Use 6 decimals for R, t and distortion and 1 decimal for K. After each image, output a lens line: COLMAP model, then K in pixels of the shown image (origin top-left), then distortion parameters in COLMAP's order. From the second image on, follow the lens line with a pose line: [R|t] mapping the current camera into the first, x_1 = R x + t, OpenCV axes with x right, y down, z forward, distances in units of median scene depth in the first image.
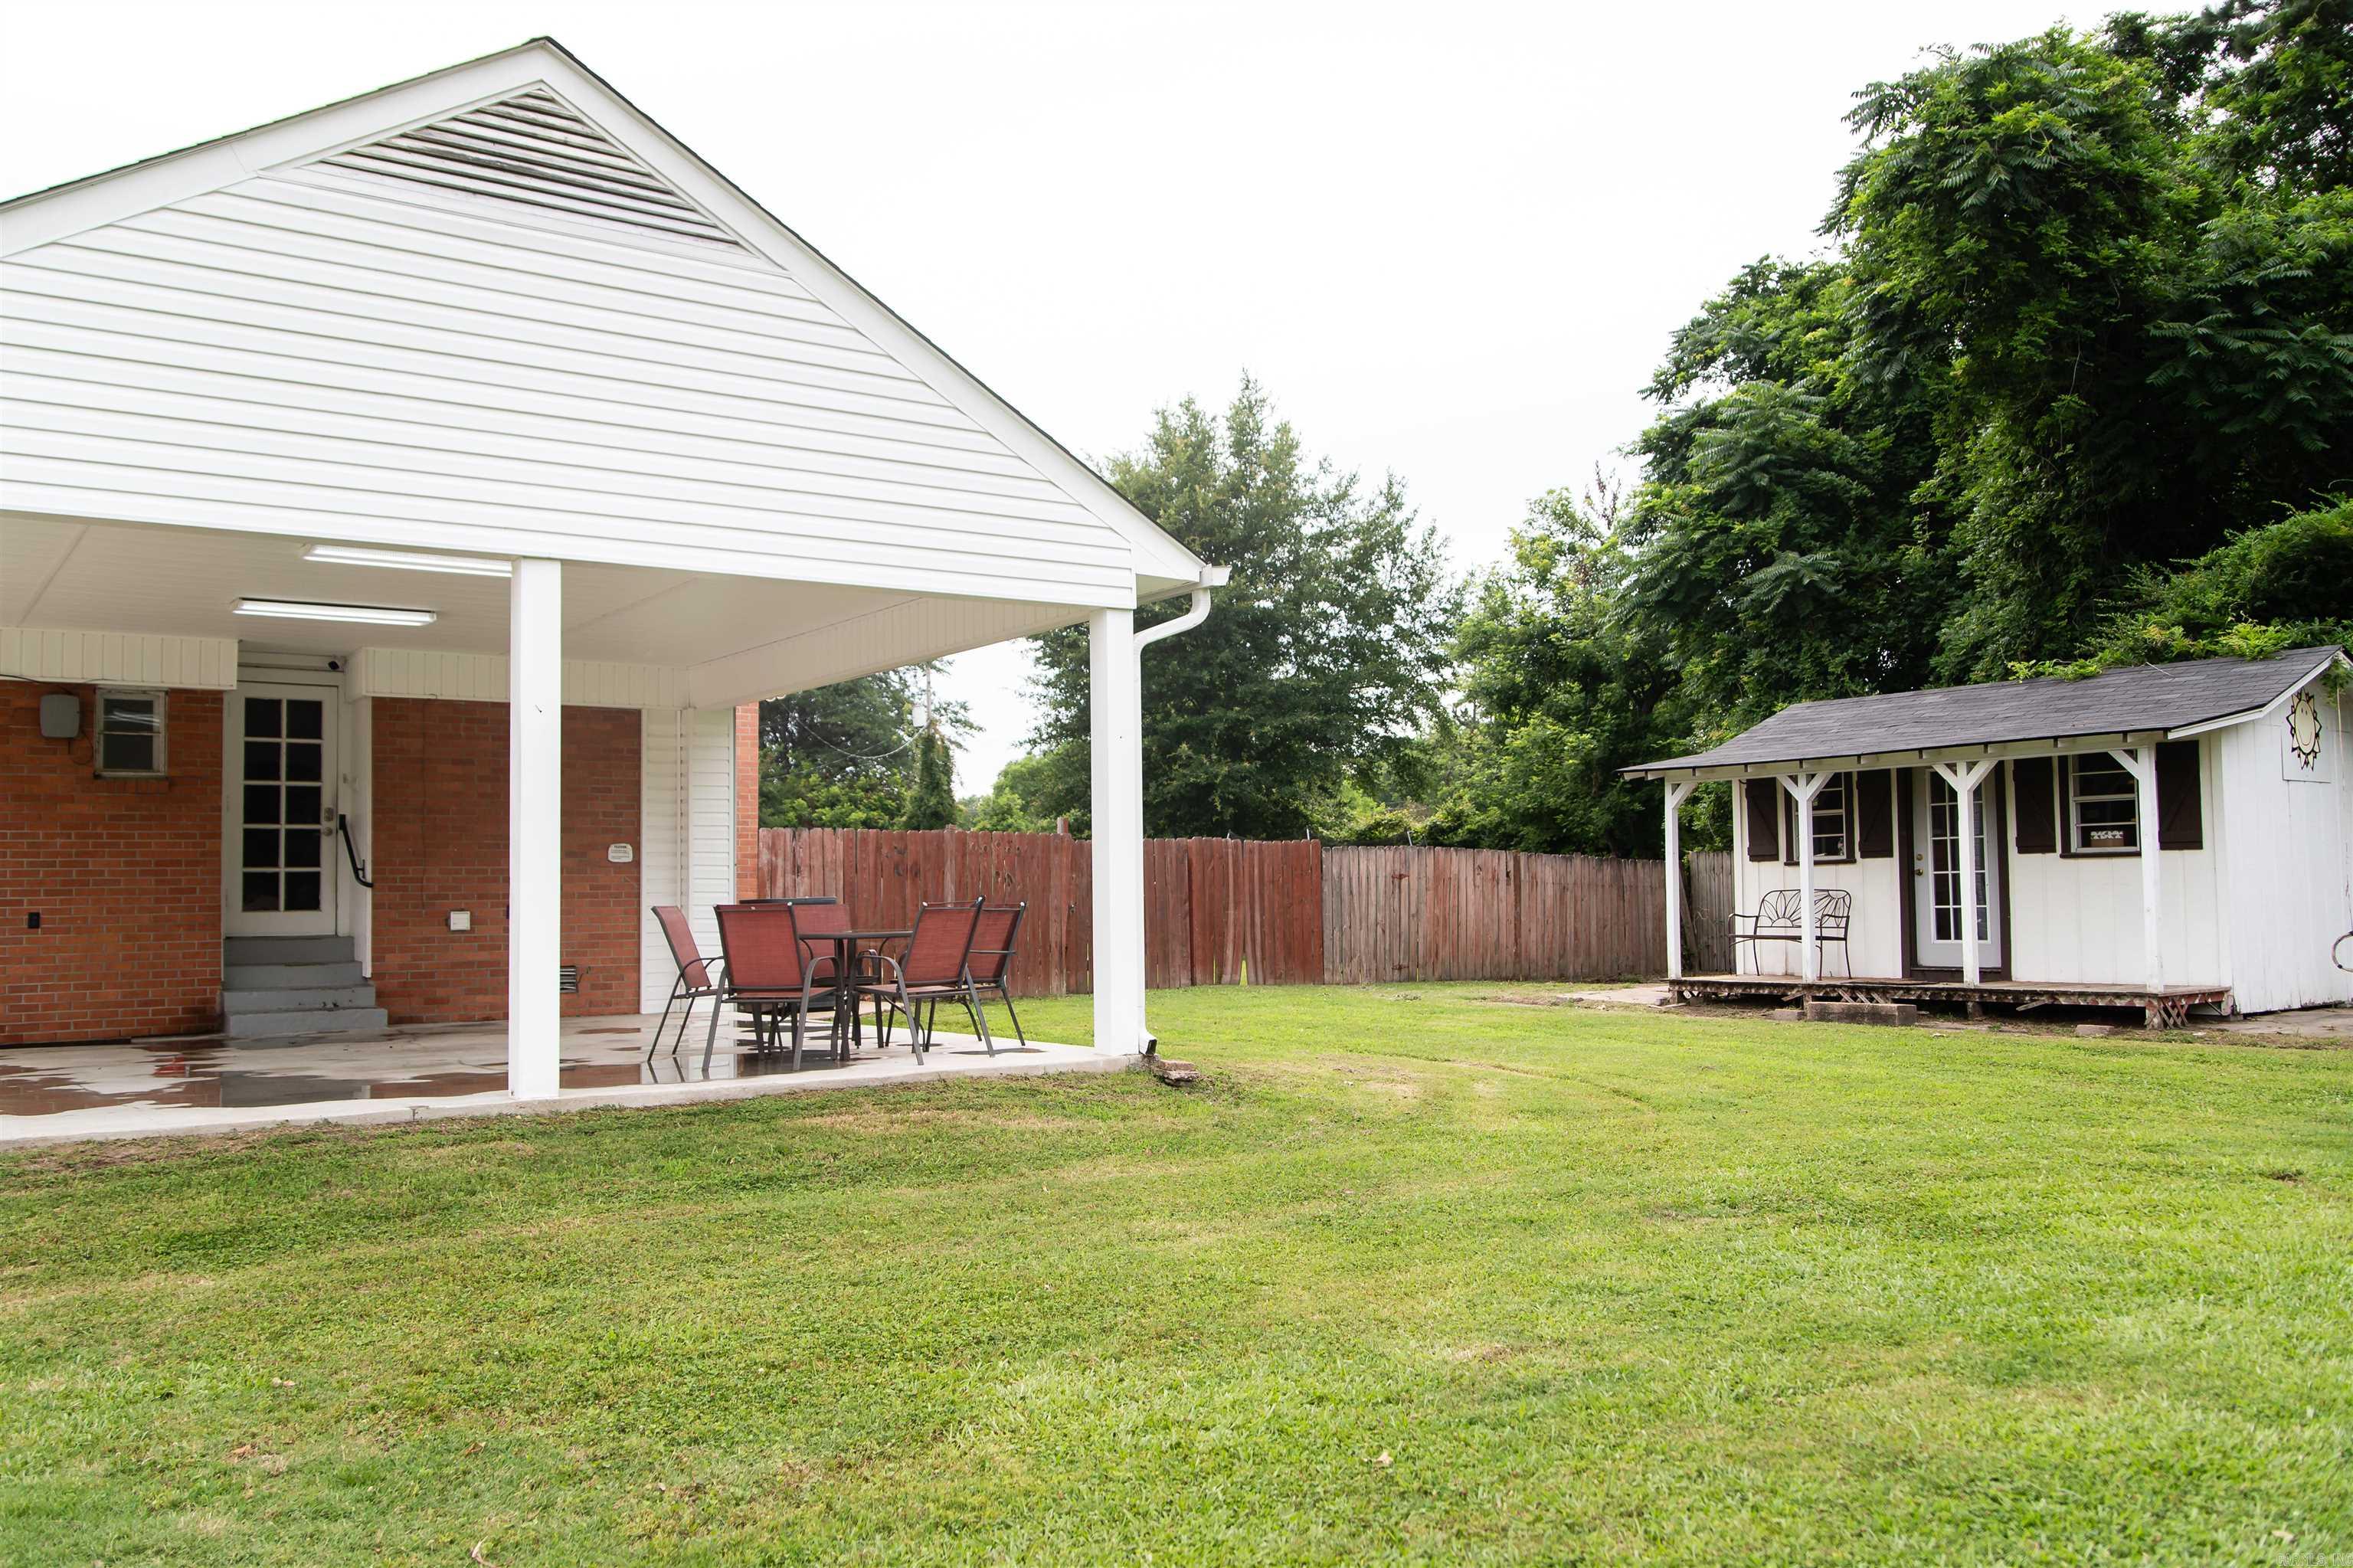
lens RADIAL K [[1872.5, 0, 1176.5], [0, 1872.5, 784.0], [0, 0, 1]] dist [-0.047409, -0.001435]
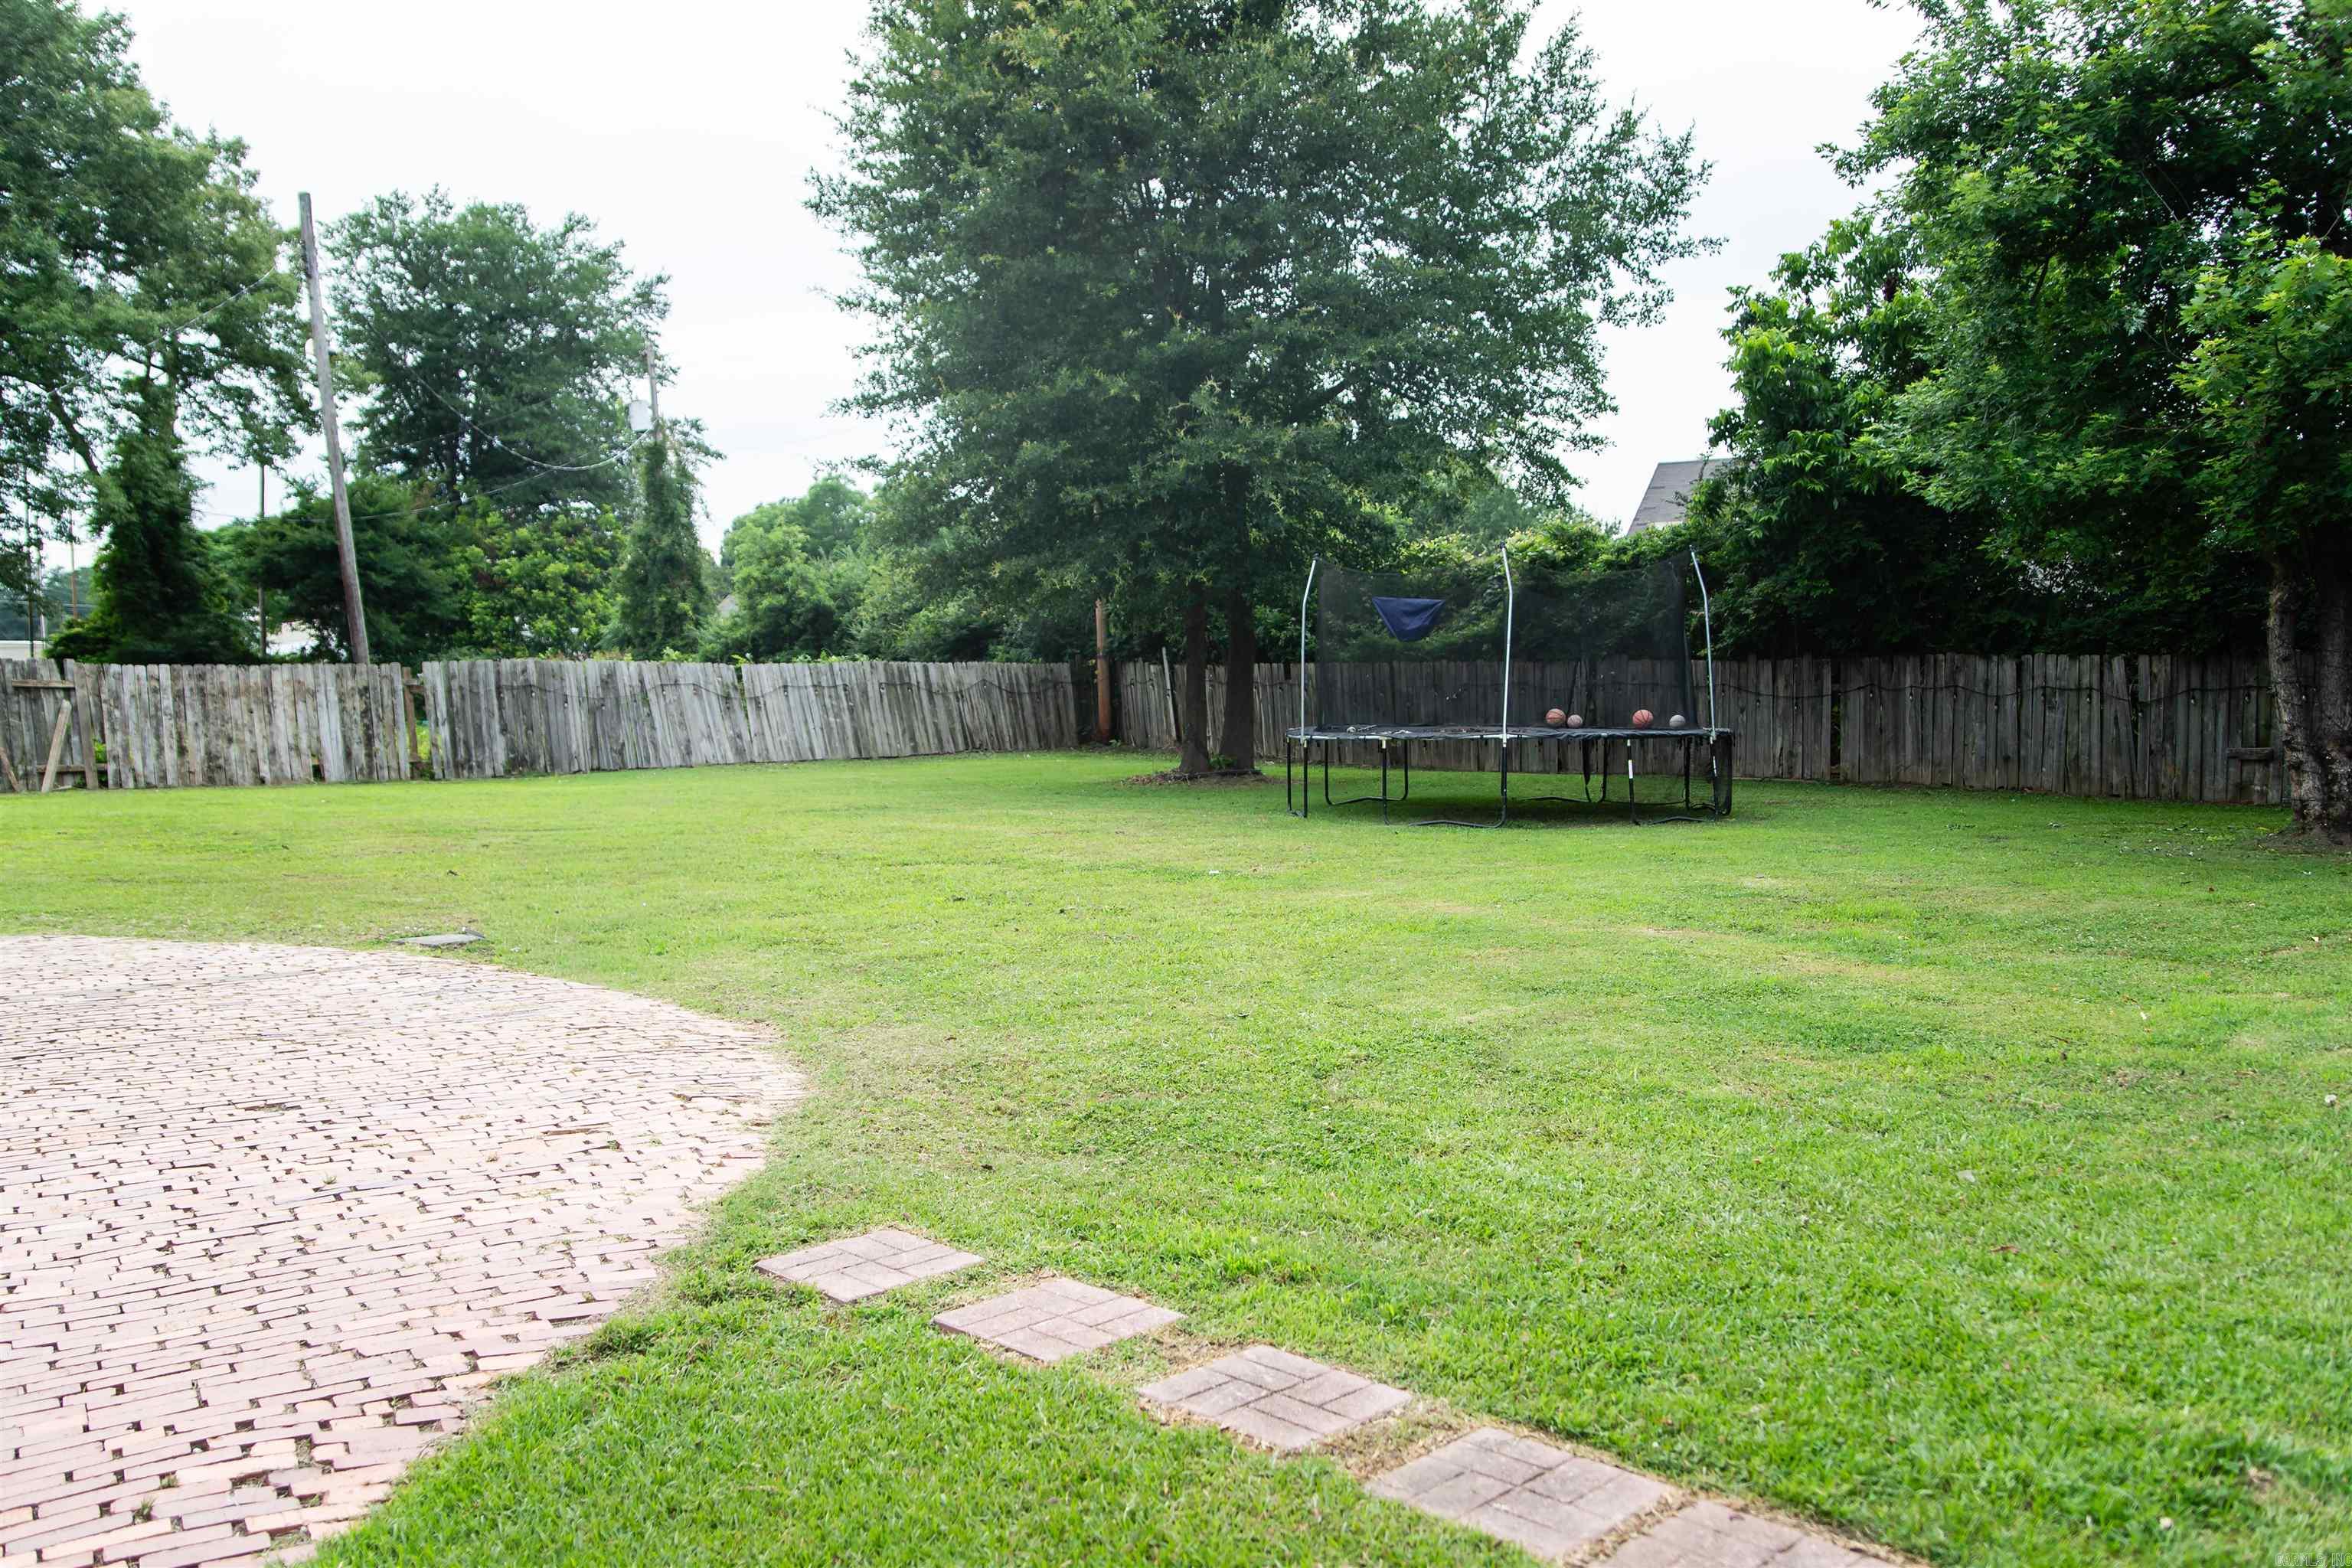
lens RADIAL K [[1871.7, 0, 1176.0], [0, 1871.7, 784.0], [0, 0, 1]] dist [-0.047409, -0.001435]
pose [[0.989478, -0.023012, 0.142844, -0.037294], [0.004951, 0.992078, 0.125529, 0.010662], [-0.144601, -0.123500, 0.981753, 0.243278]]
